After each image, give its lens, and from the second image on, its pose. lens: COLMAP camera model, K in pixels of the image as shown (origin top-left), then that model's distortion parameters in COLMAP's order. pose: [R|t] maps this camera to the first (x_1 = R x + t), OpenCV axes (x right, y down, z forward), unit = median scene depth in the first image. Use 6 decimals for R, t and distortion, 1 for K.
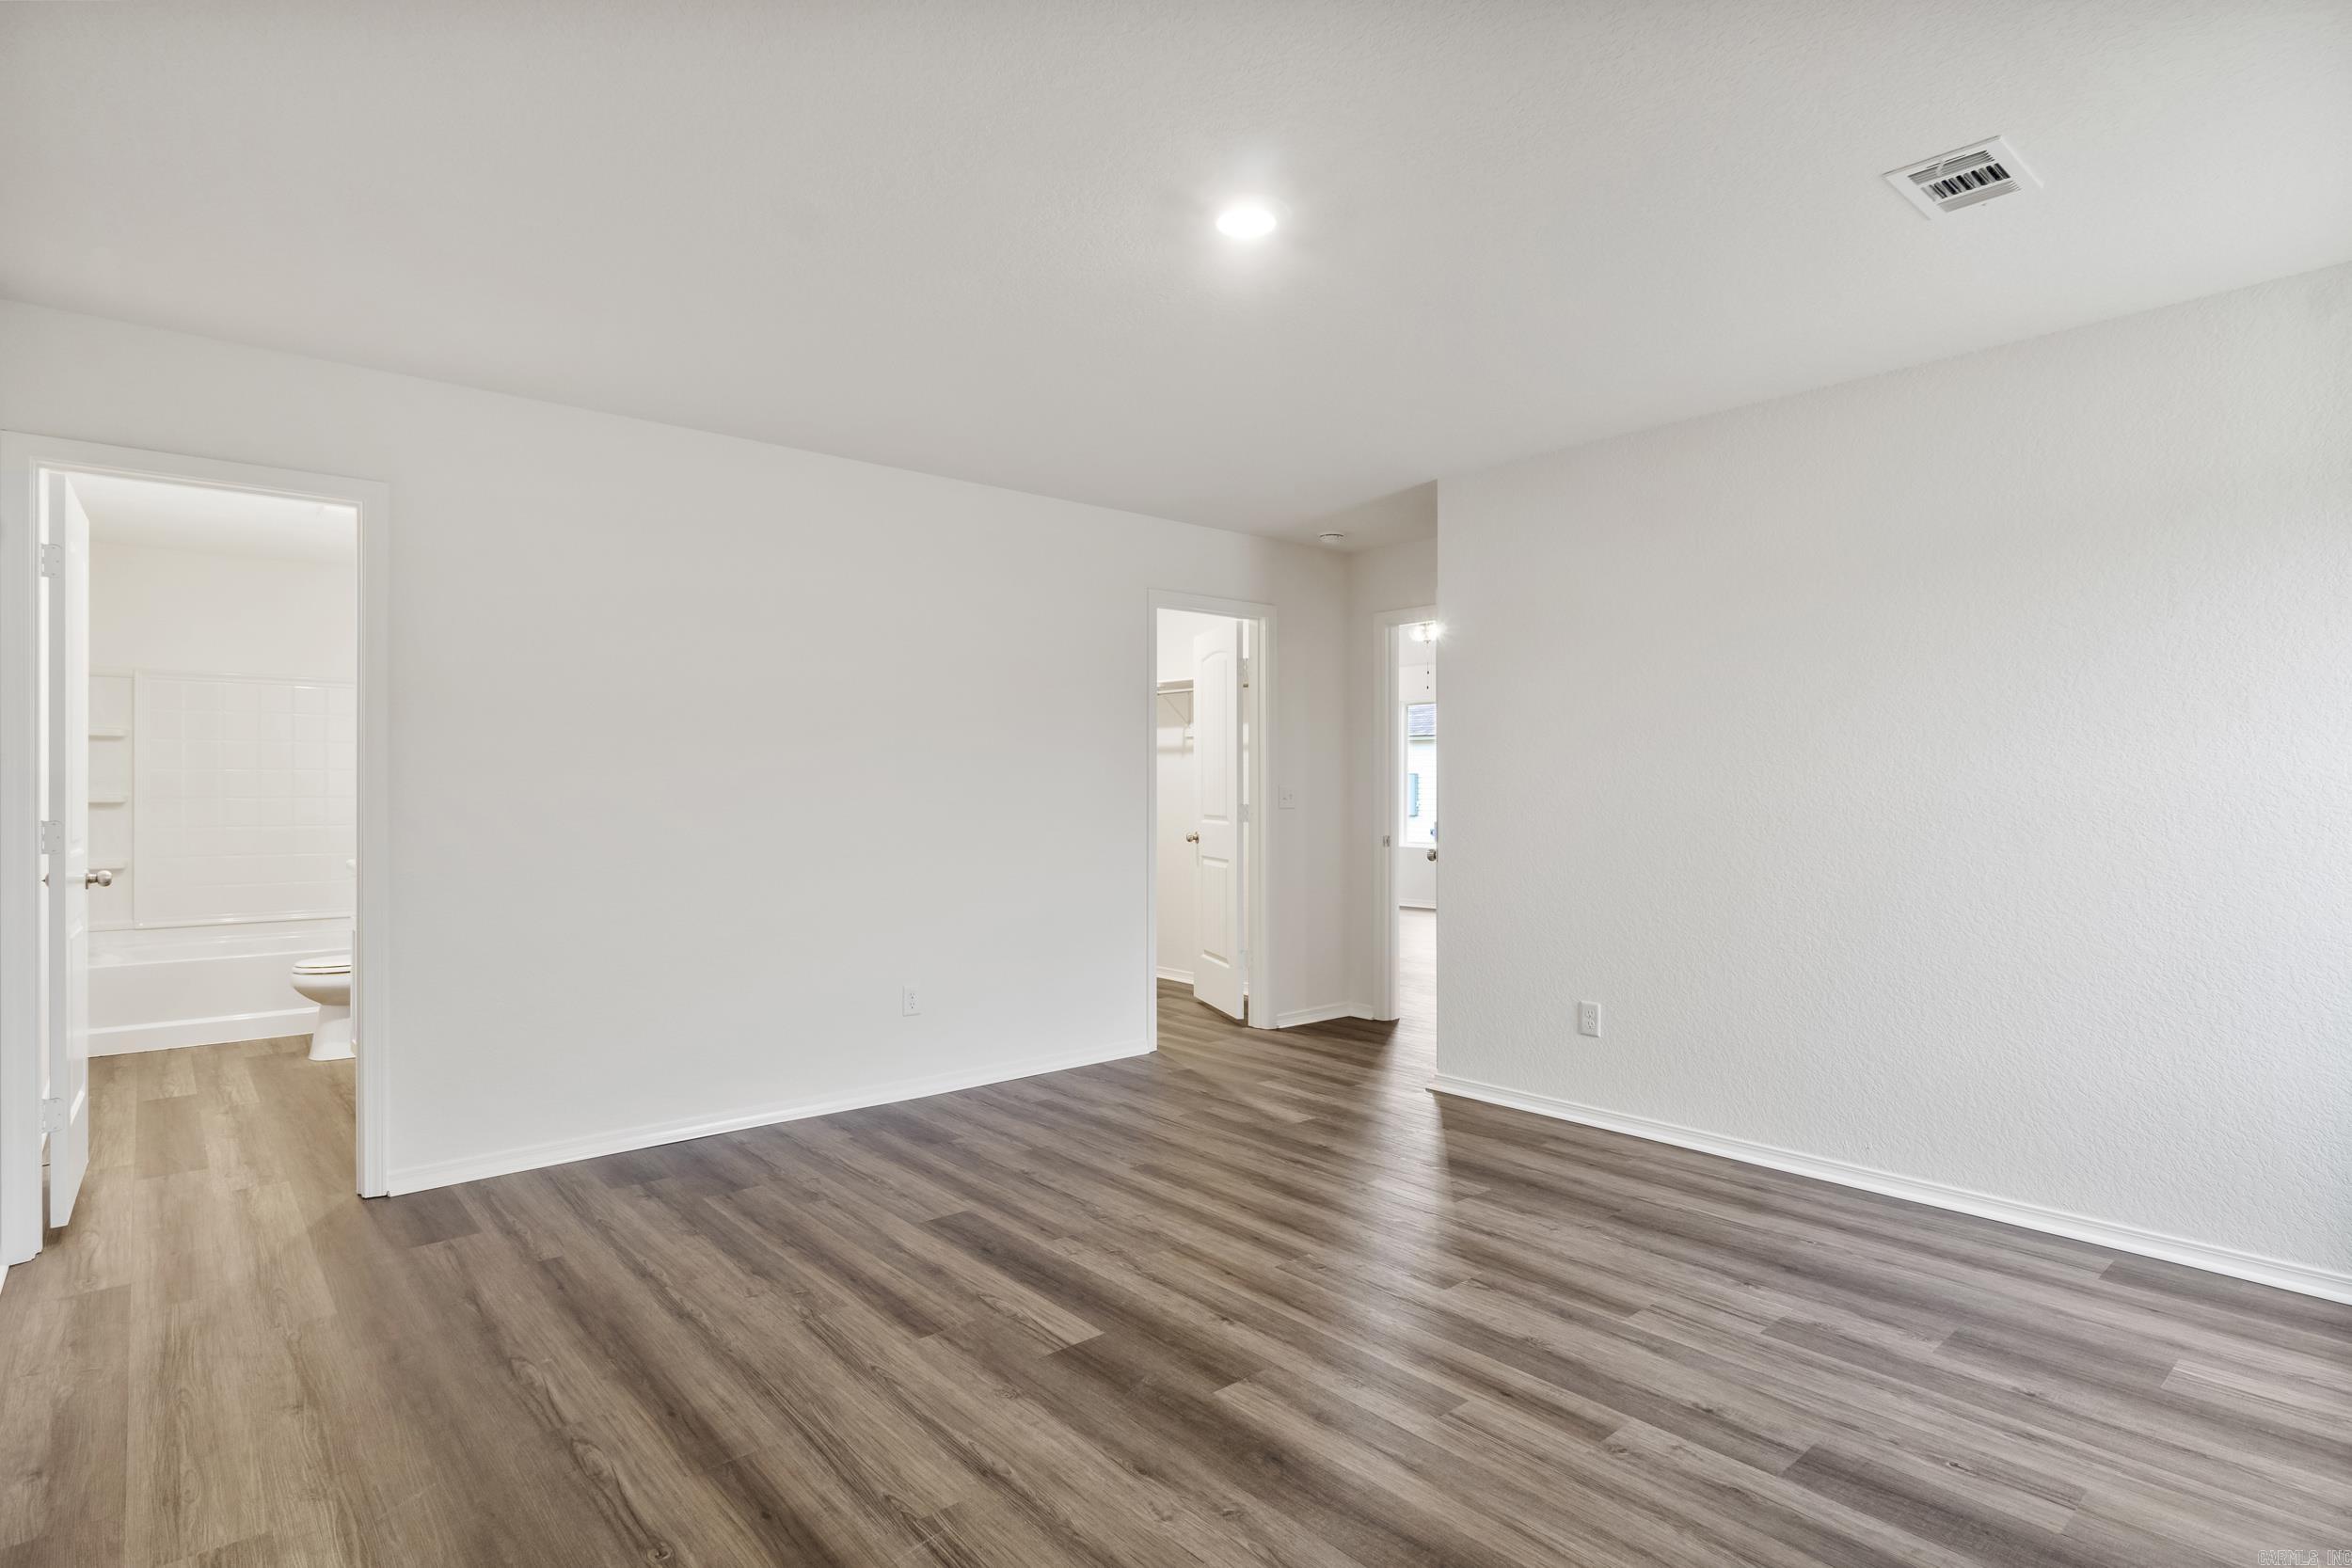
lens RADIAL K [[1189.0, 0, 1162.5], [0, 1189.0, 791.1], [0, 0, 1]] dist [-0.006635, 0.002194]
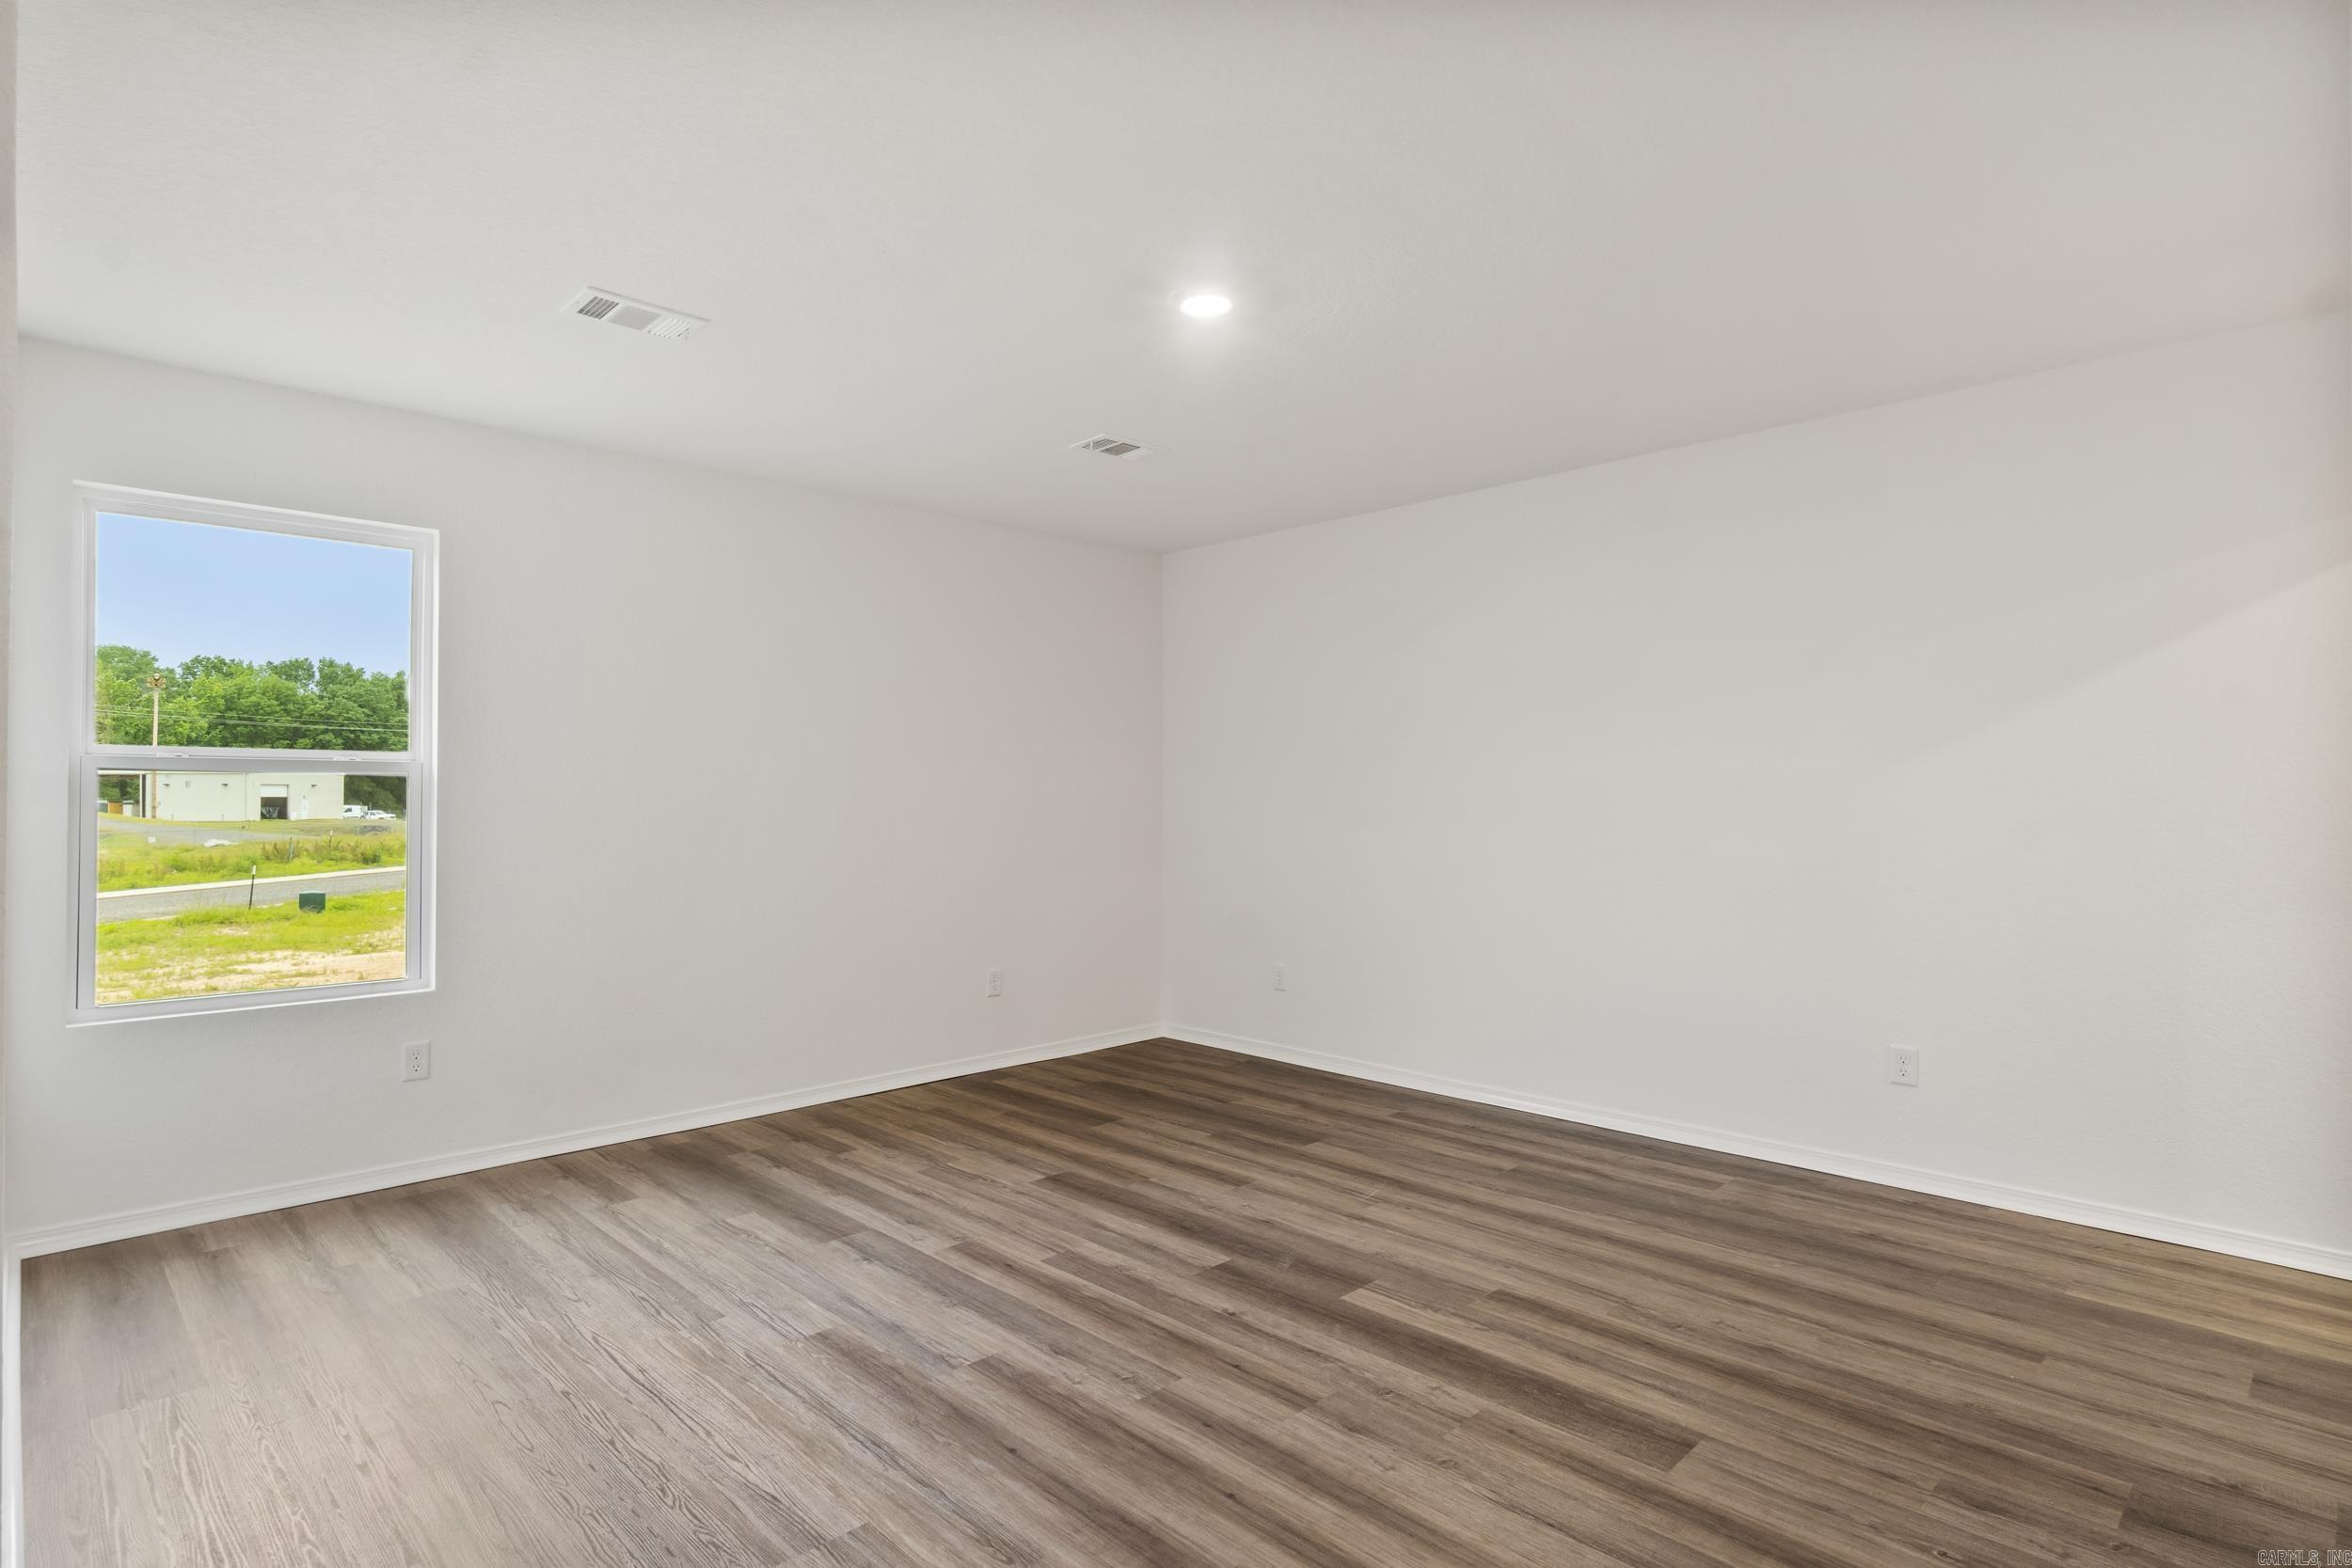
lens RADIAL K [[1189.0, 0, 1160.6], [0, 1189.0, 769.4], [0, 0, 1]] dist [-0.006635, 0.002194]
pose [[-0.997900, -0.001376, -0.064752, 0.173274], [0.000273, 0.999676, -0.025445, -0.002143], [0.064766, -0.025410, -0.997577, 1.941396]]
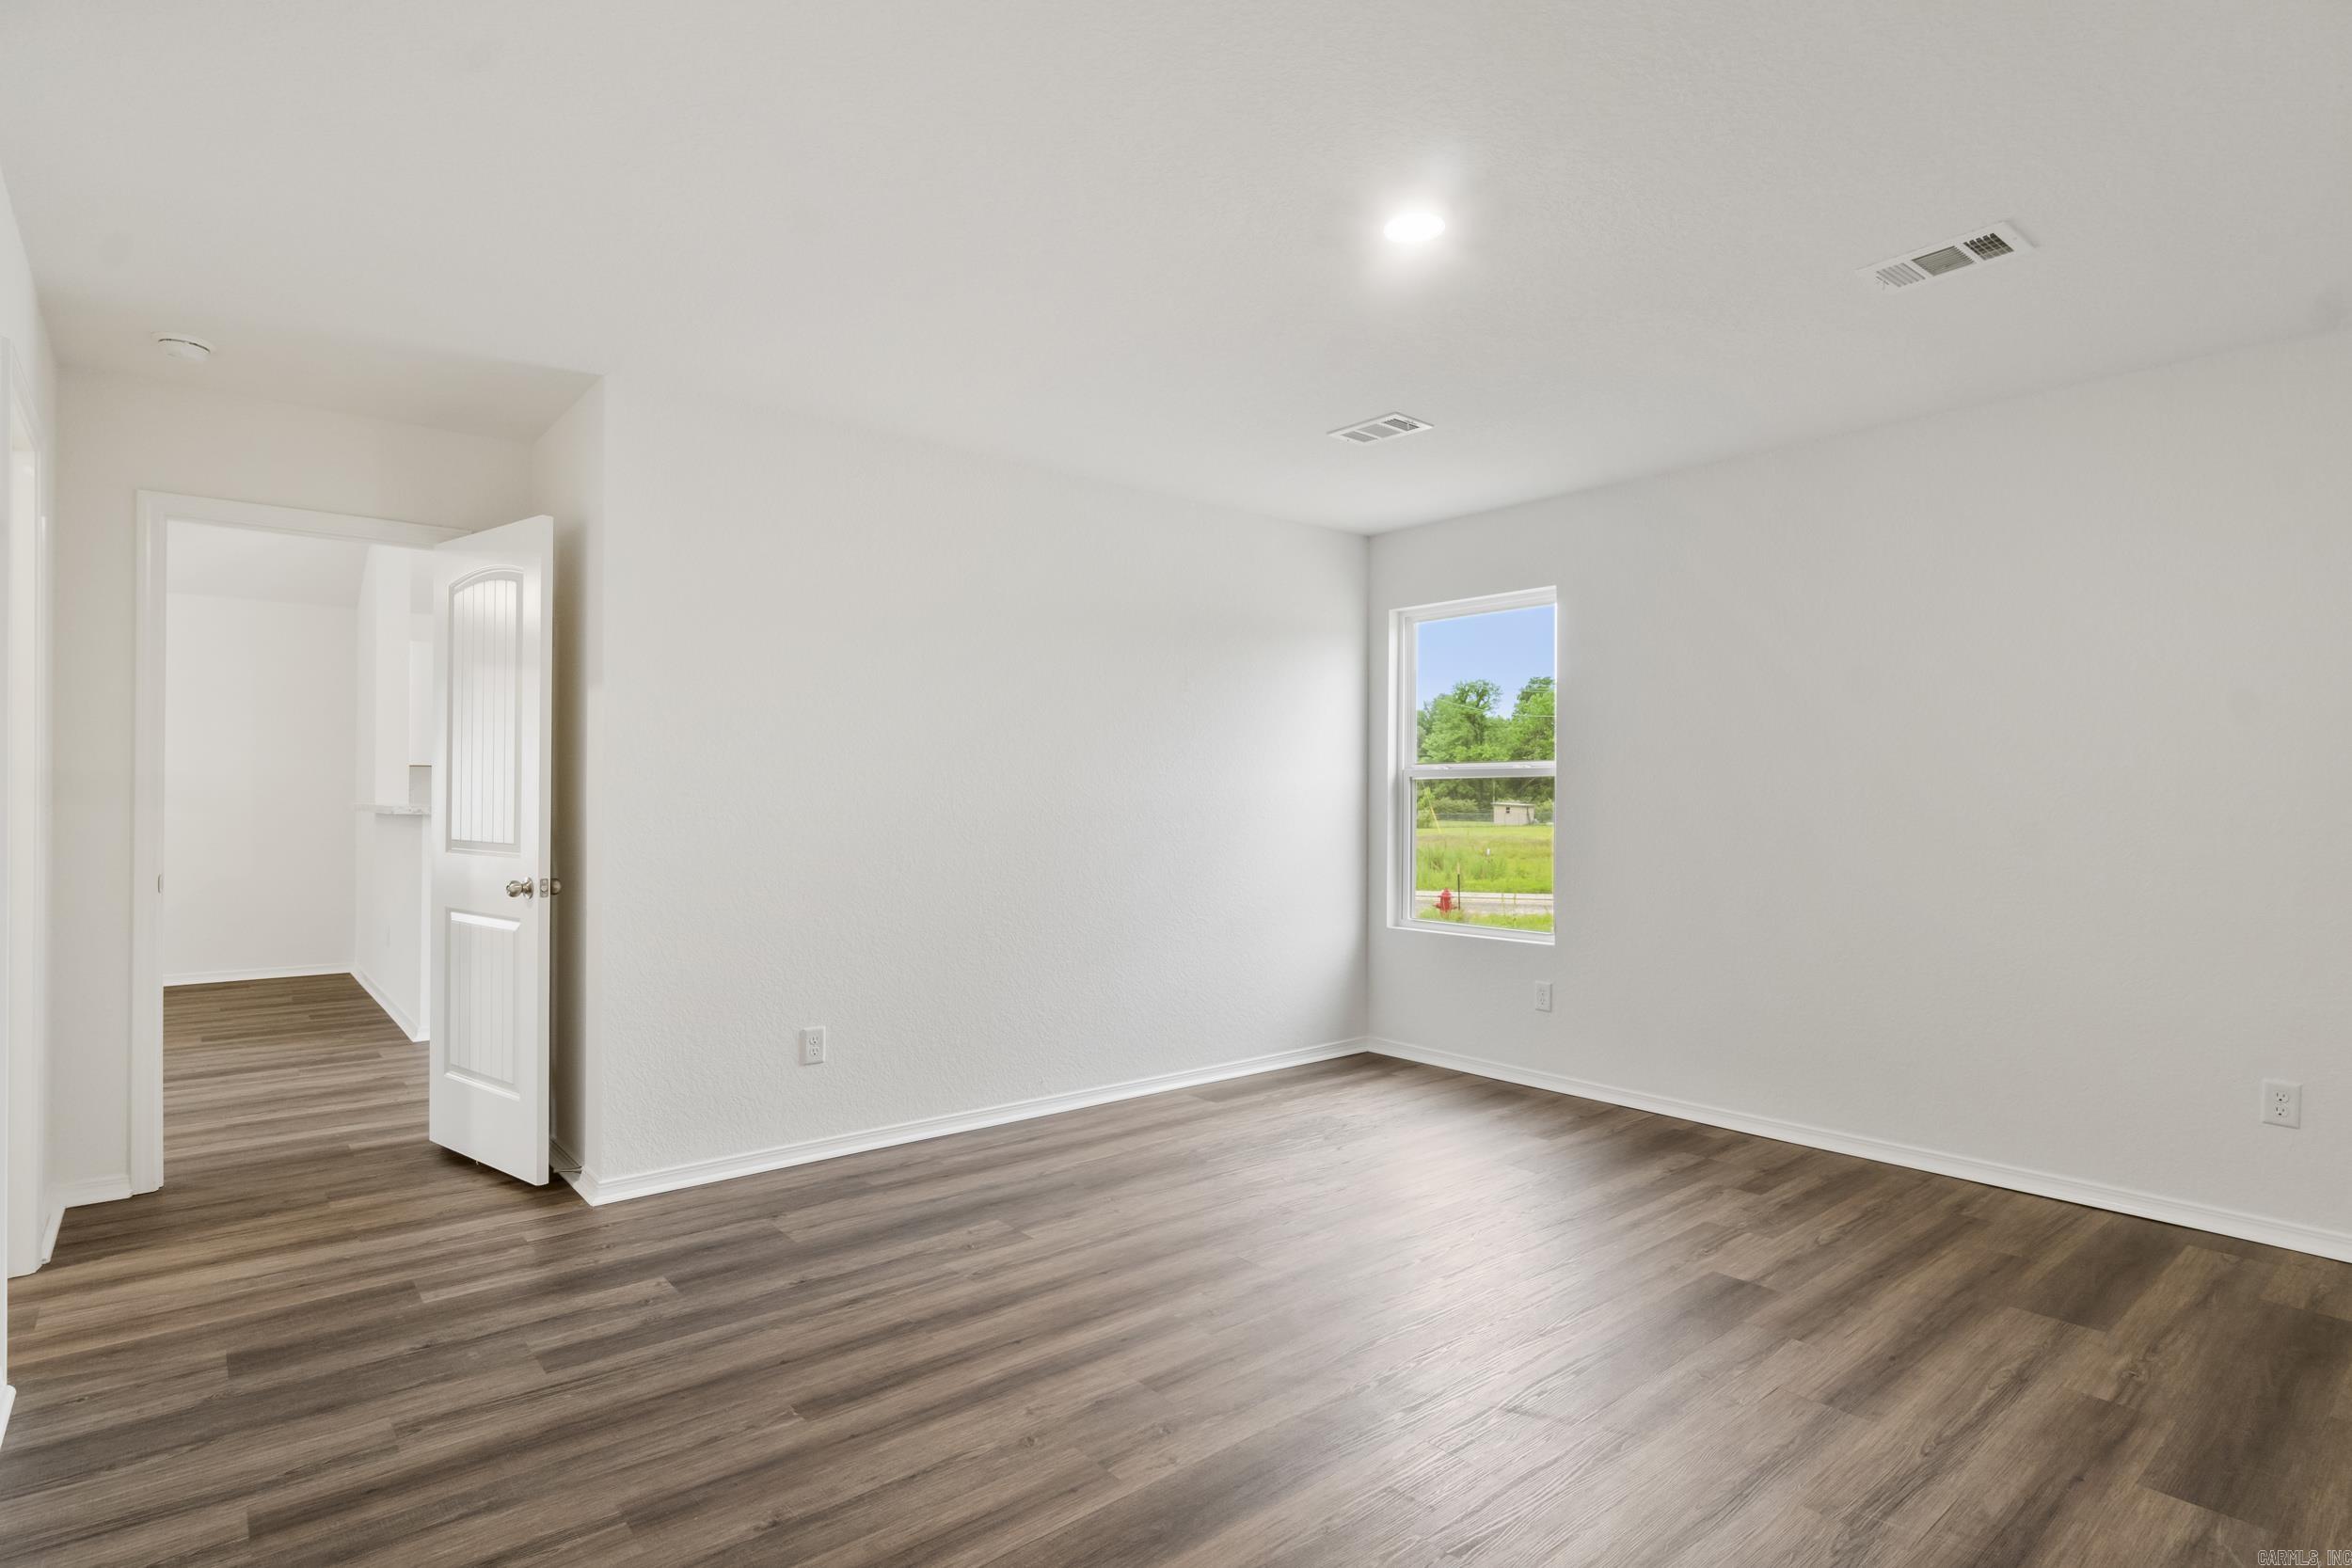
lens RADIAL K [[1189.0, 0, 1151.0], [0, 1189.0, 793.5], [0, 0, 1]] dist [-0.006635, 0.002194]
pose [[0.024561, 0.003054, 0.999694, -0.843567], [-0.000180, 0.999995, -0.003050, -0.002376], [-0.999698, -0.000105, 0.024561, 1.081610]]
